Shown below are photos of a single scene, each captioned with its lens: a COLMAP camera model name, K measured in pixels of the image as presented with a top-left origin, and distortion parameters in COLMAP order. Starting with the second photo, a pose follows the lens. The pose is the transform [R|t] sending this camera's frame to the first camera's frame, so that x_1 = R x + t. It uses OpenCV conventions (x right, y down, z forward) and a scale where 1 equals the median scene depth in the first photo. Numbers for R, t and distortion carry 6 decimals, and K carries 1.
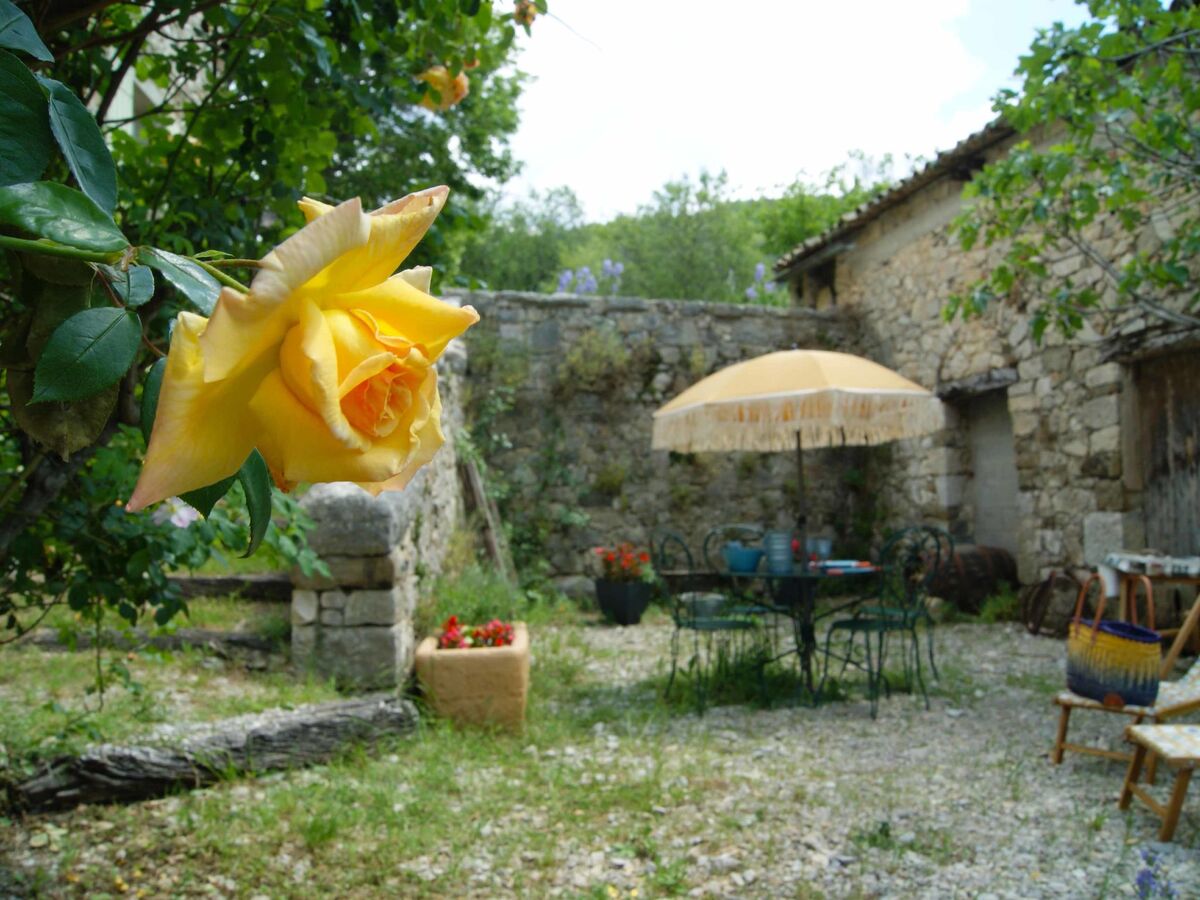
lens RADIAL K [[1024.4, 0, 602.1], [0, 1024.4, 455.3], [0, 0, 1]] dist [-0.095323, 0.014223]
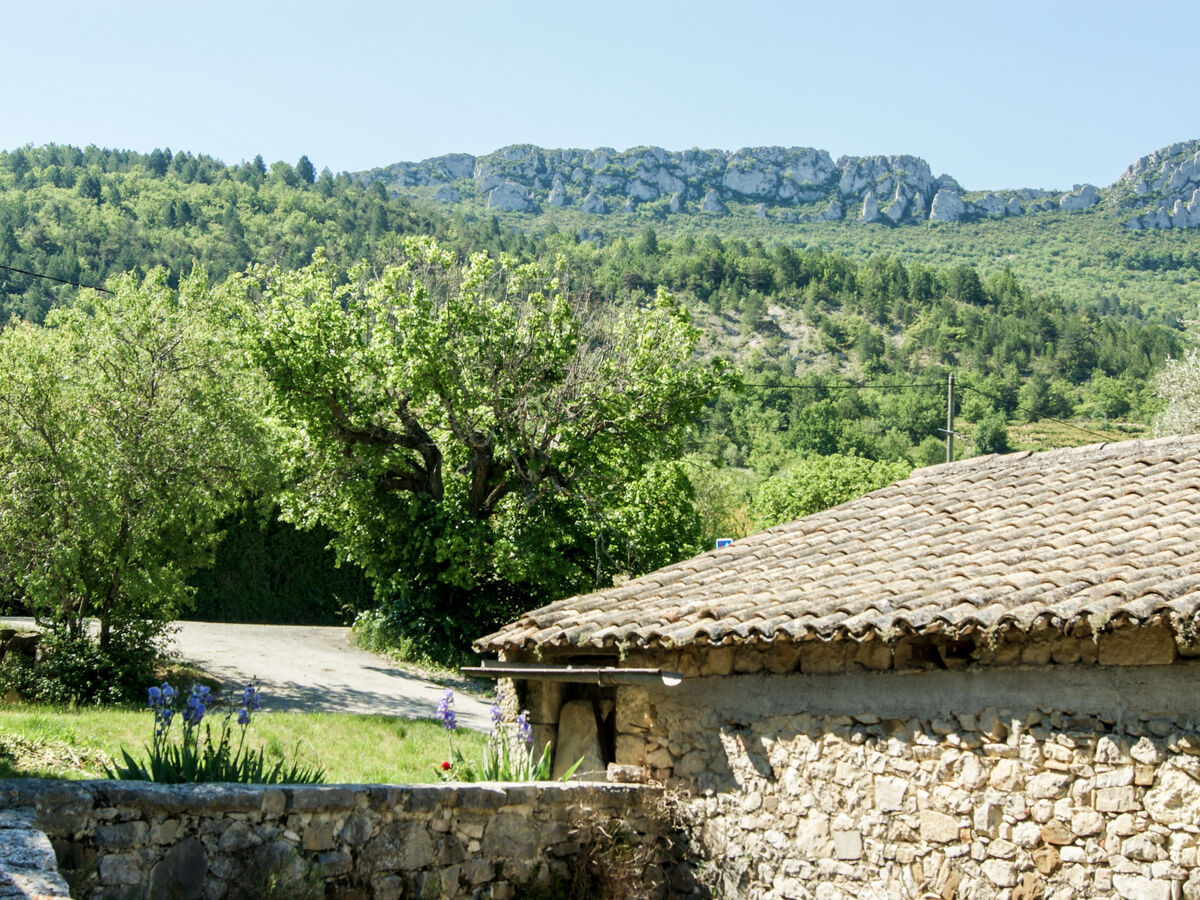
lens RADIAL K [[1864.5, 0, 605.3], [0, 1864.5, 451.4], [0, 0, 1]] dist [-0.012152, -0.070469]
pose [[0.900377, 0.091147, 0.425457, -0.329312], [-0.051185, 0.993211, -0.104458, -0.280477], [-0.432090, 0.072274, 0.898930, 0.045408]]
